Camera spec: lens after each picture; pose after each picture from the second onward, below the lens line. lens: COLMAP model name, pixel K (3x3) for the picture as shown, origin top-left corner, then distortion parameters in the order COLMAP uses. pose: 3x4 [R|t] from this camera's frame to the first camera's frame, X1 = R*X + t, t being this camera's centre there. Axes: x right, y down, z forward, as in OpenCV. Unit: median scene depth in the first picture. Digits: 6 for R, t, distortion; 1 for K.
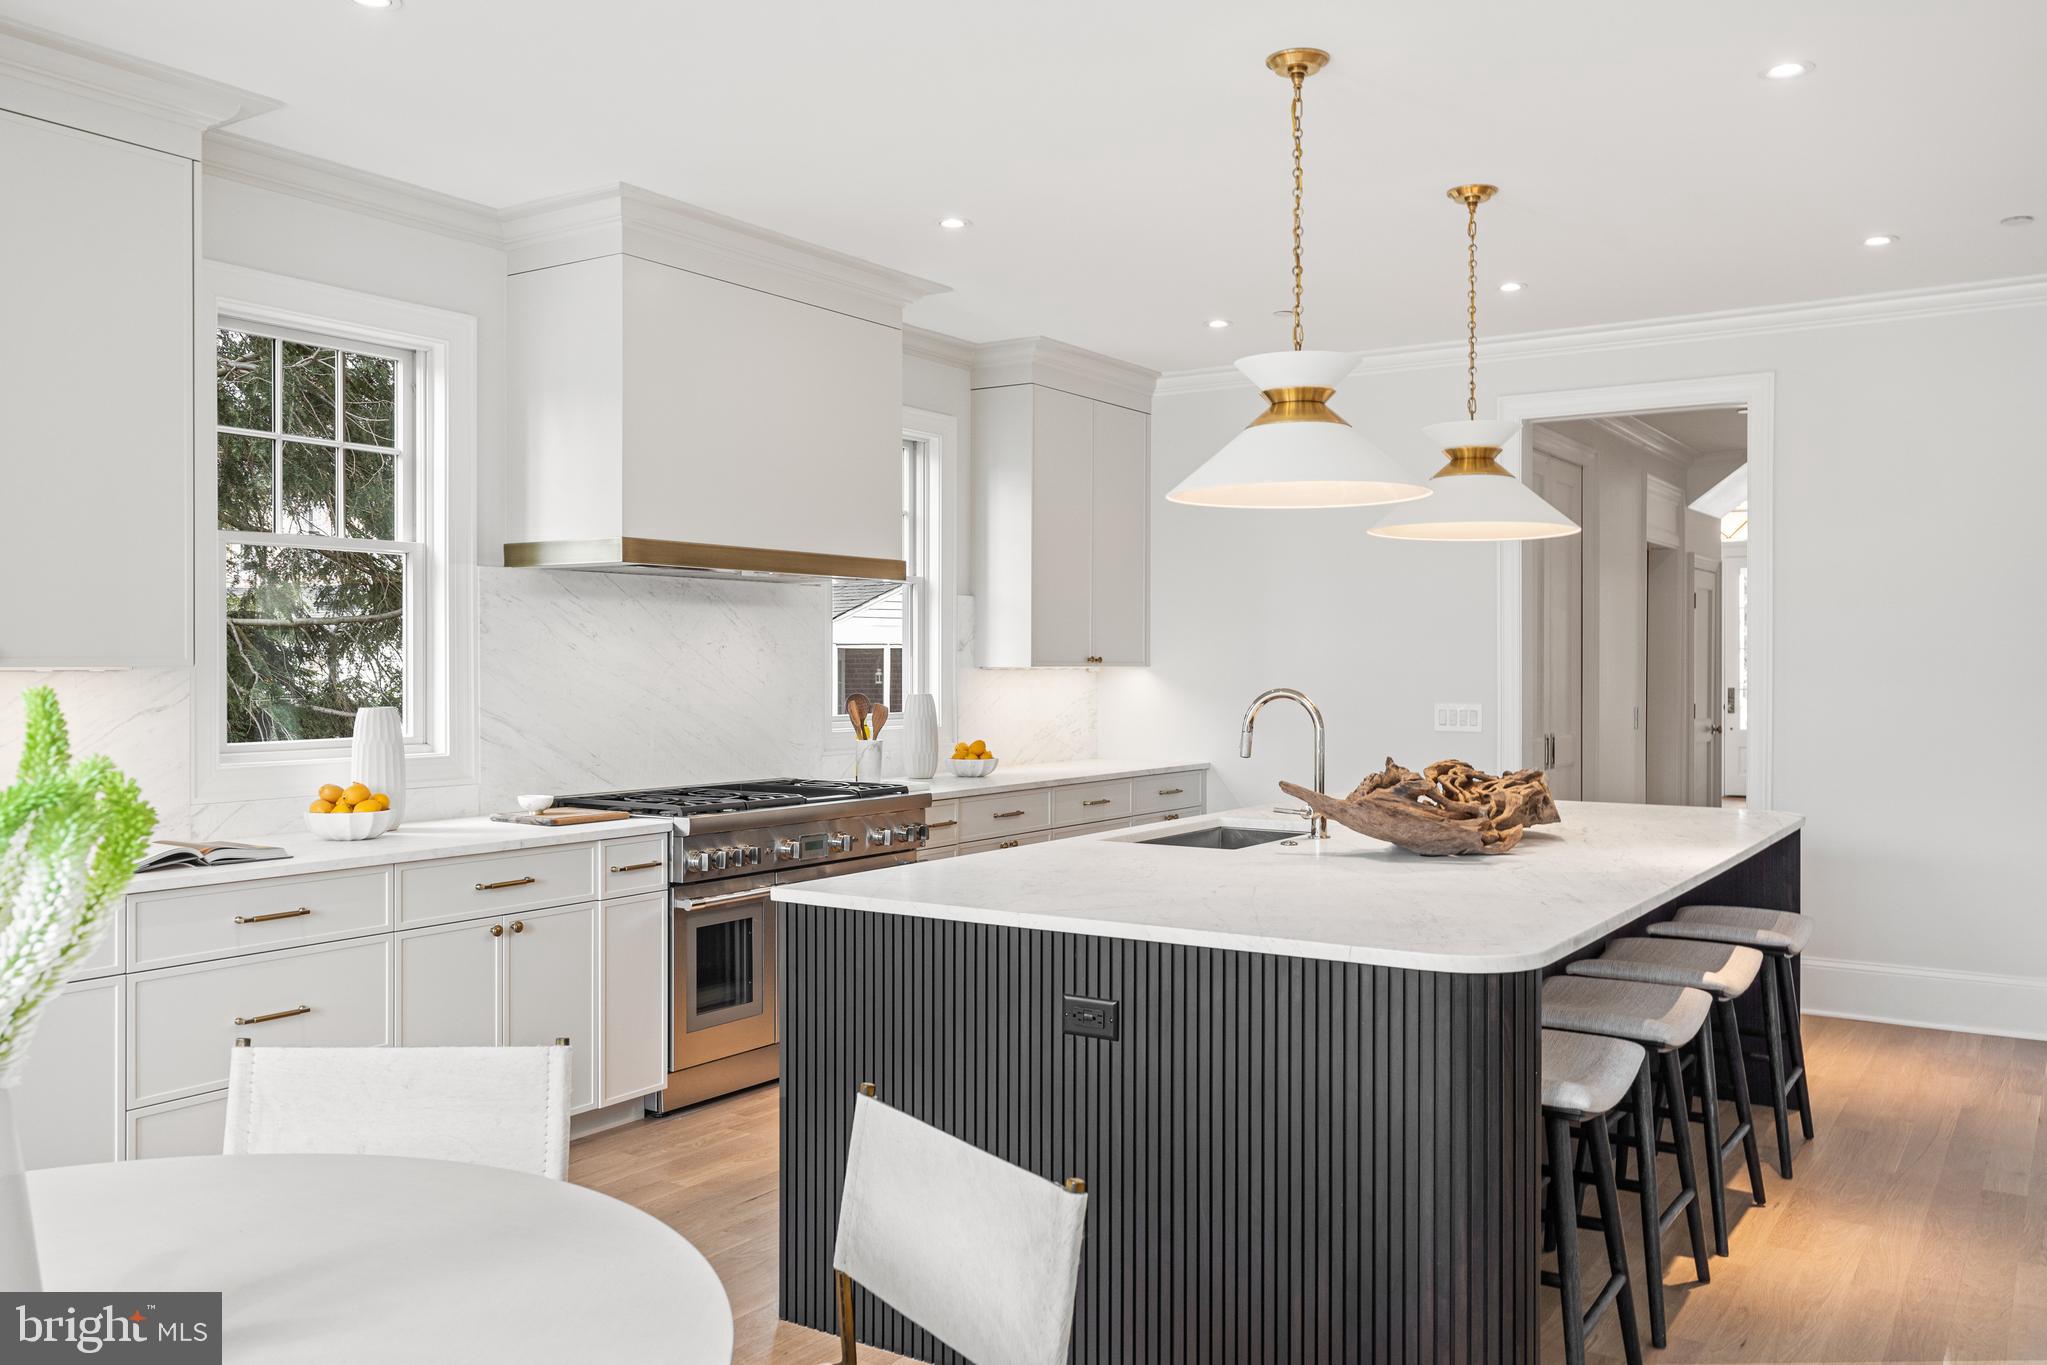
lens RADIAL K [[1650.7, 0, 1023.5], [0, 1650.7, 682.5], [0, 0, 1]] dist [-0.002481, -0.003848]
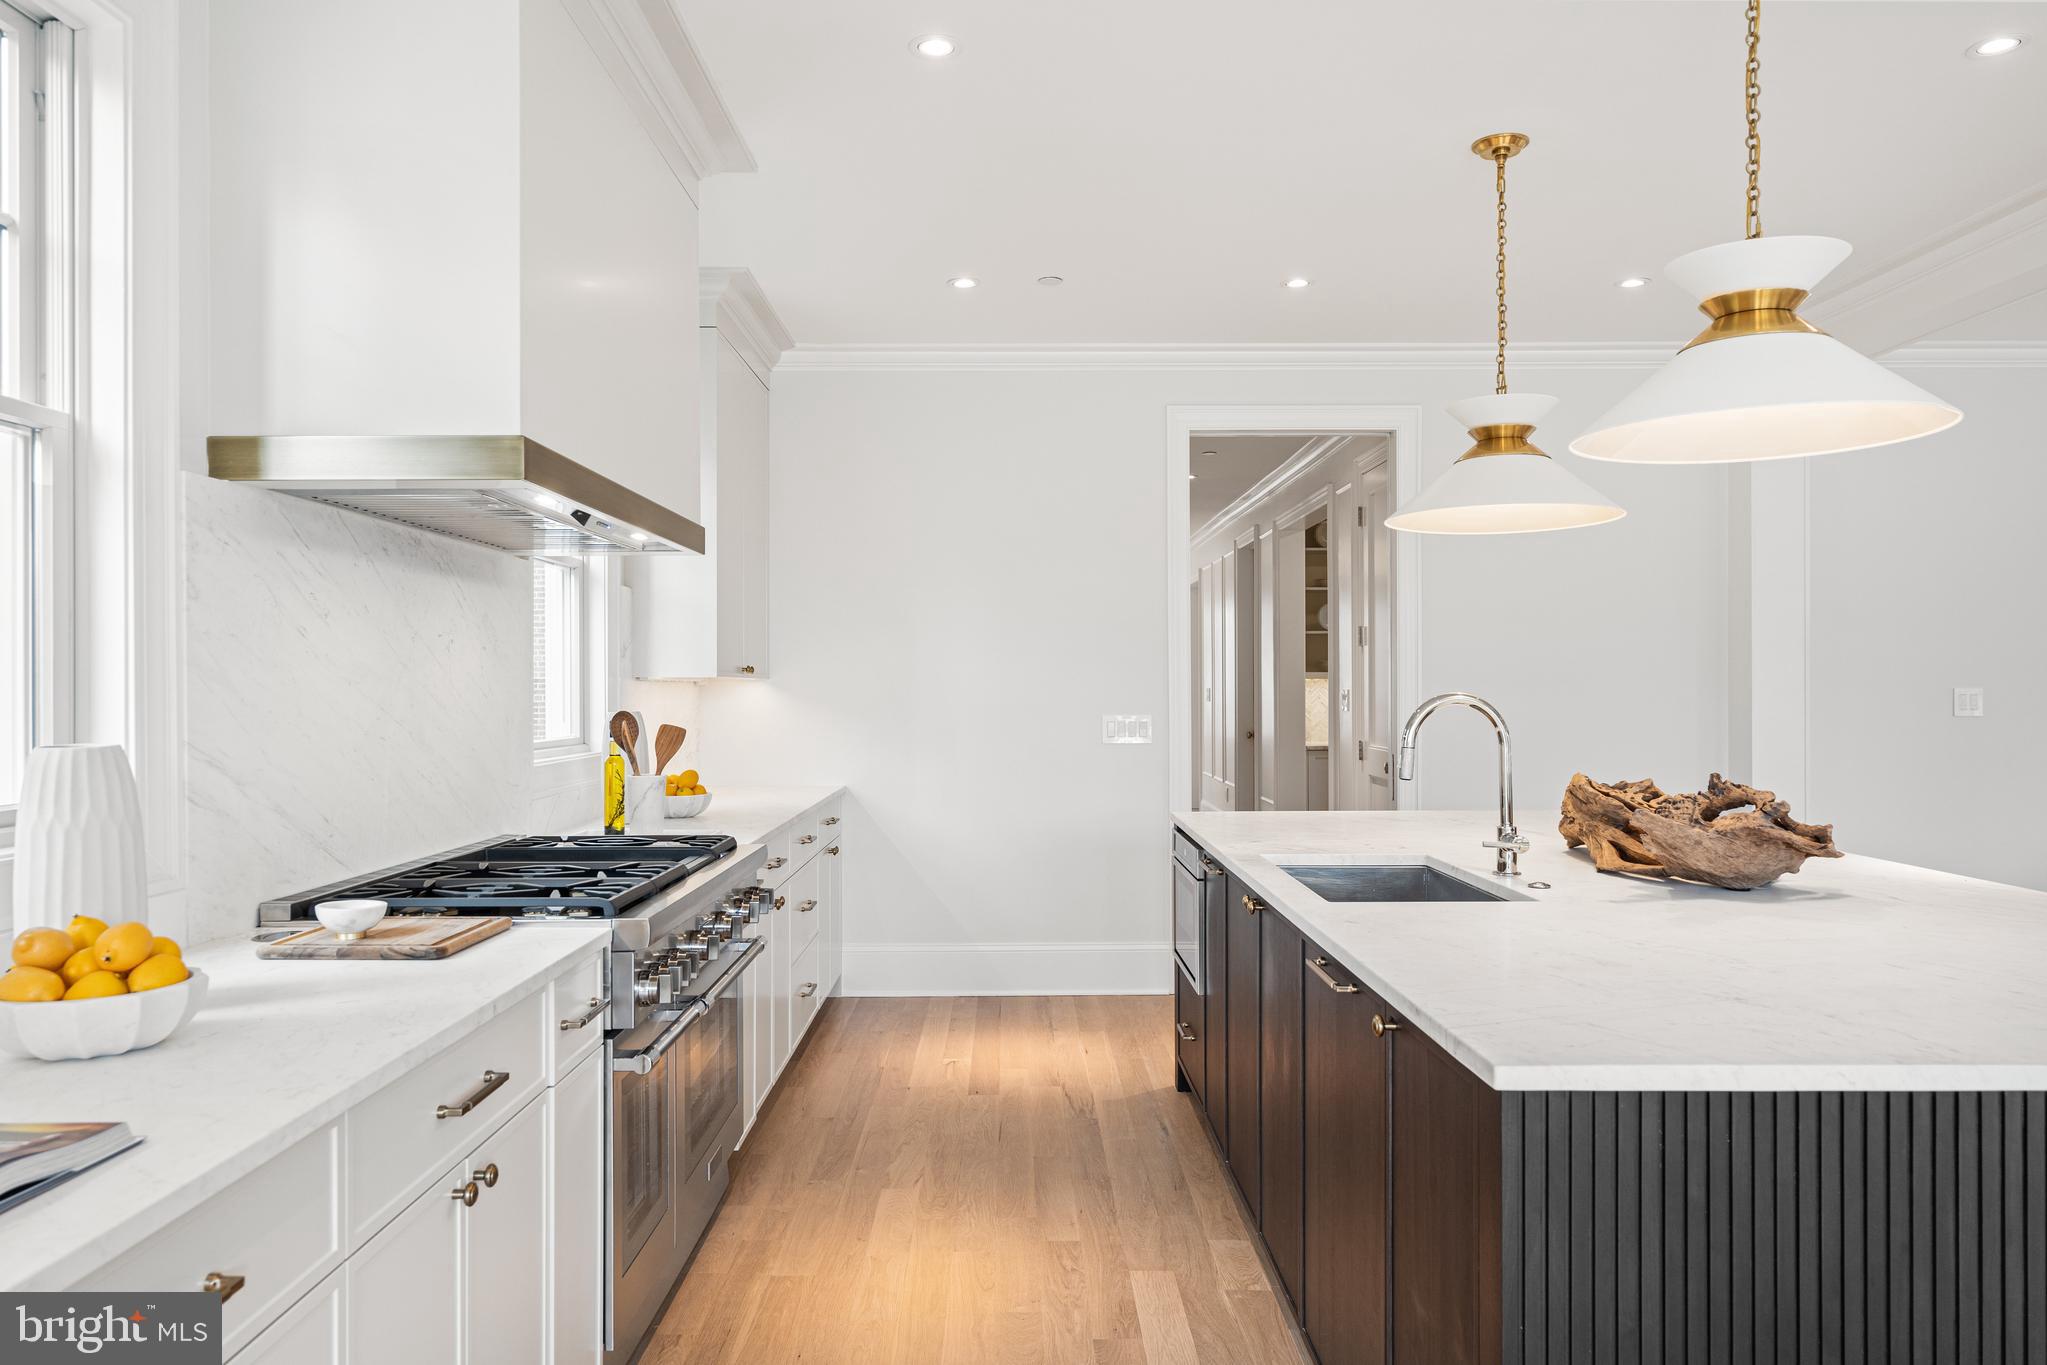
lens RADIAL K [[1407.5, 0, 1023.5], [0, 1407.5, 682.5], [0, 0, 1]] dist [0.004808, -0.000555]
pose [[0.830390, -0.001815, 0.557180, -0.369516], [0.010890, 0.999857, -0.012973, 0.005182], [-0.557077, 0.016841, 0.830290, 0.499105]]
